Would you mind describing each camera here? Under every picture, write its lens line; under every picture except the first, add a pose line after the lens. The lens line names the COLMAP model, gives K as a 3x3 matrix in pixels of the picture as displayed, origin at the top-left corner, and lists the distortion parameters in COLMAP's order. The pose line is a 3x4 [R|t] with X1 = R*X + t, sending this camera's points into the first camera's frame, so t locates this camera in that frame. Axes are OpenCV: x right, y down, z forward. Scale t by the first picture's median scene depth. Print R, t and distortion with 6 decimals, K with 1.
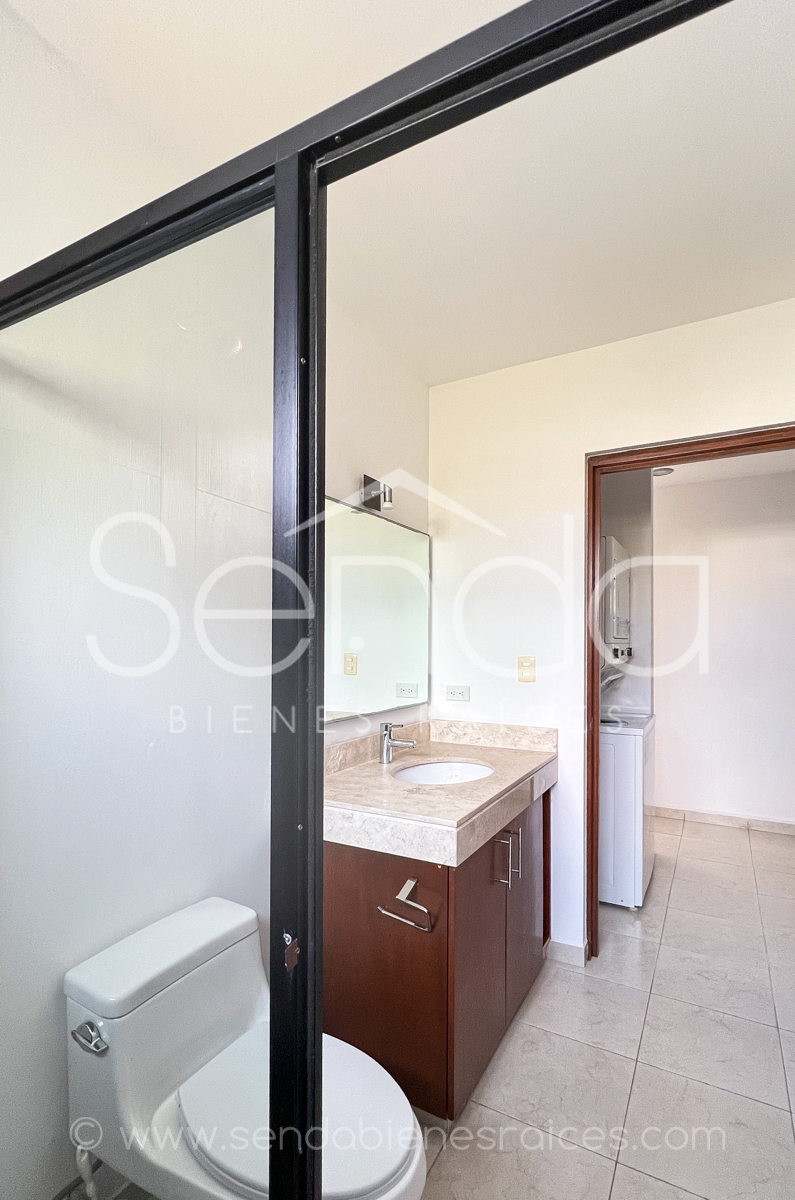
lens RADIAL K [[501.4, 0, 396.8], [0, 501.4, 618.6], [0, 0, 1]] dist [-0.001033, 0.000502]
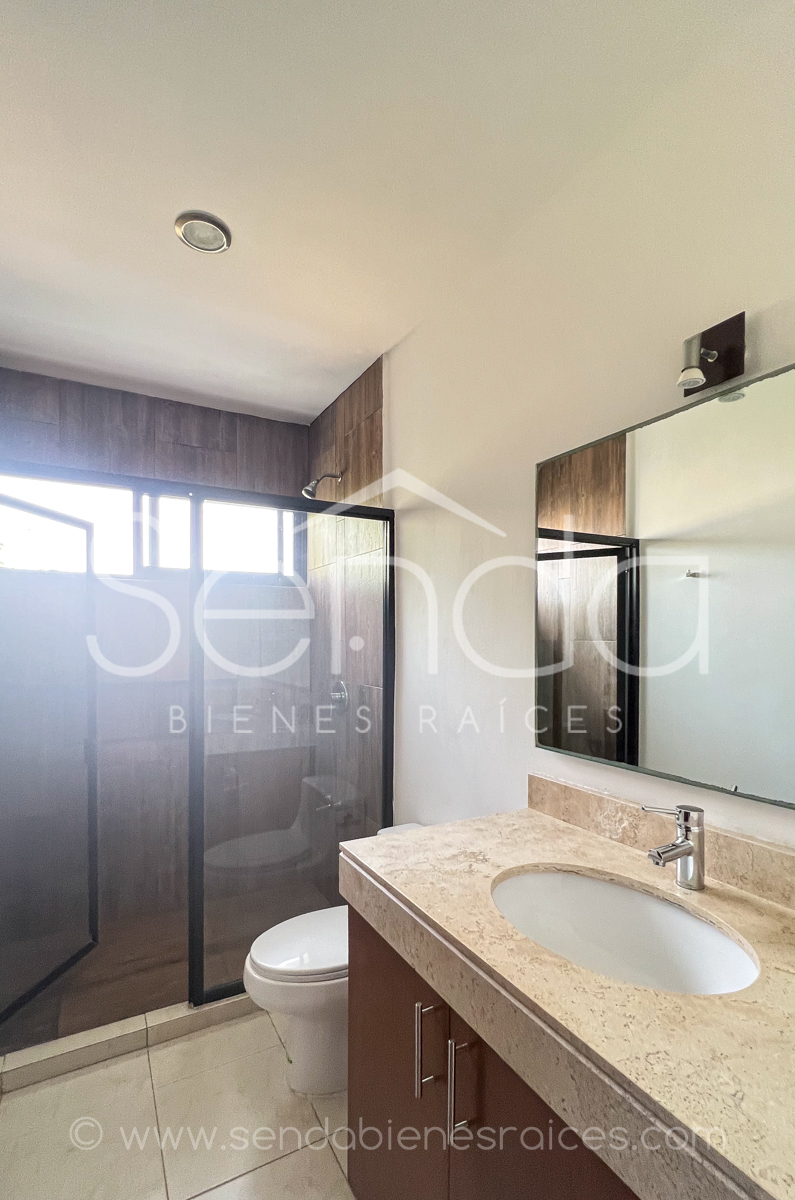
lens RADIAL K [[506.6, 0, 397.1], [0, 506.6, 623.8], [0, 0, 1]] dist [0.000187, 0.000130]
pose [[-0.340935, -0.037716, -0.939330, 0.640329], [-0.018912, 0.999268, -0.033258, 0.054691], [0.939897, 0.006426, -0.341398, 1.015577]]
